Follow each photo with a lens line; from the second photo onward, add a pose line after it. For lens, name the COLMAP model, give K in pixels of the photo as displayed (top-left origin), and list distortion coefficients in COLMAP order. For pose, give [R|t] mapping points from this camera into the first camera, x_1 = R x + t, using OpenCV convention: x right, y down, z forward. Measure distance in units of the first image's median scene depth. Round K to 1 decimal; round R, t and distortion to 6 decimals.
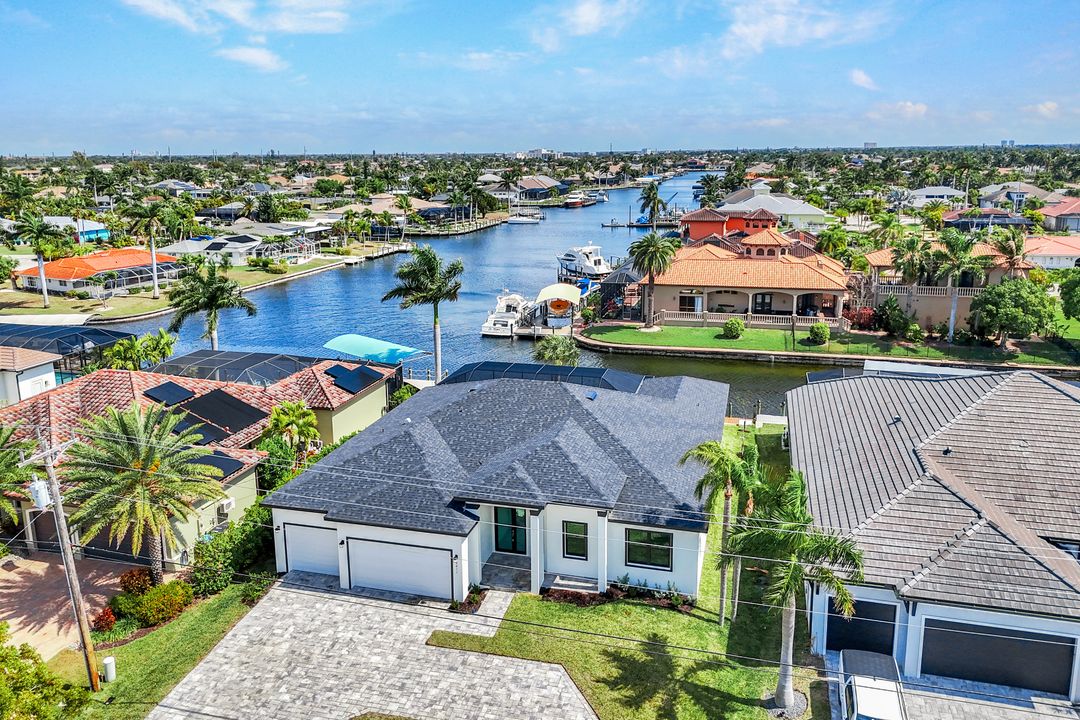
lens RADIAL K [[806.4, 0, 538.7], [0, 806.4, 318.5], [0, 0, 1]] dist [0.067303, -0.066206]
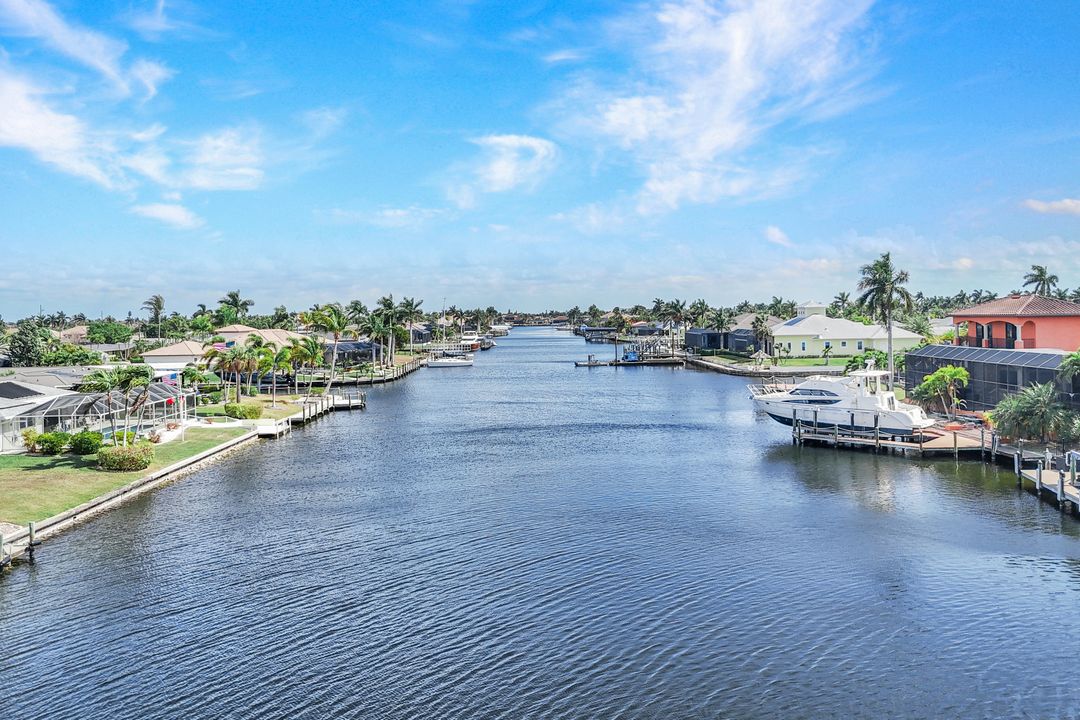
lens RADIAL K [[806.4, 0, 538.7], [0, 806.4, 318.5], [0, 0, 1]] dist [0.067303, -0.066206]
pose [[0.958841, -0.007882, 0.283835, -0.632920], [0.065034, 0.979138, -0.192507, -0.100142], [-0.276396, 0.203043, 0.939350, 1.502669]]
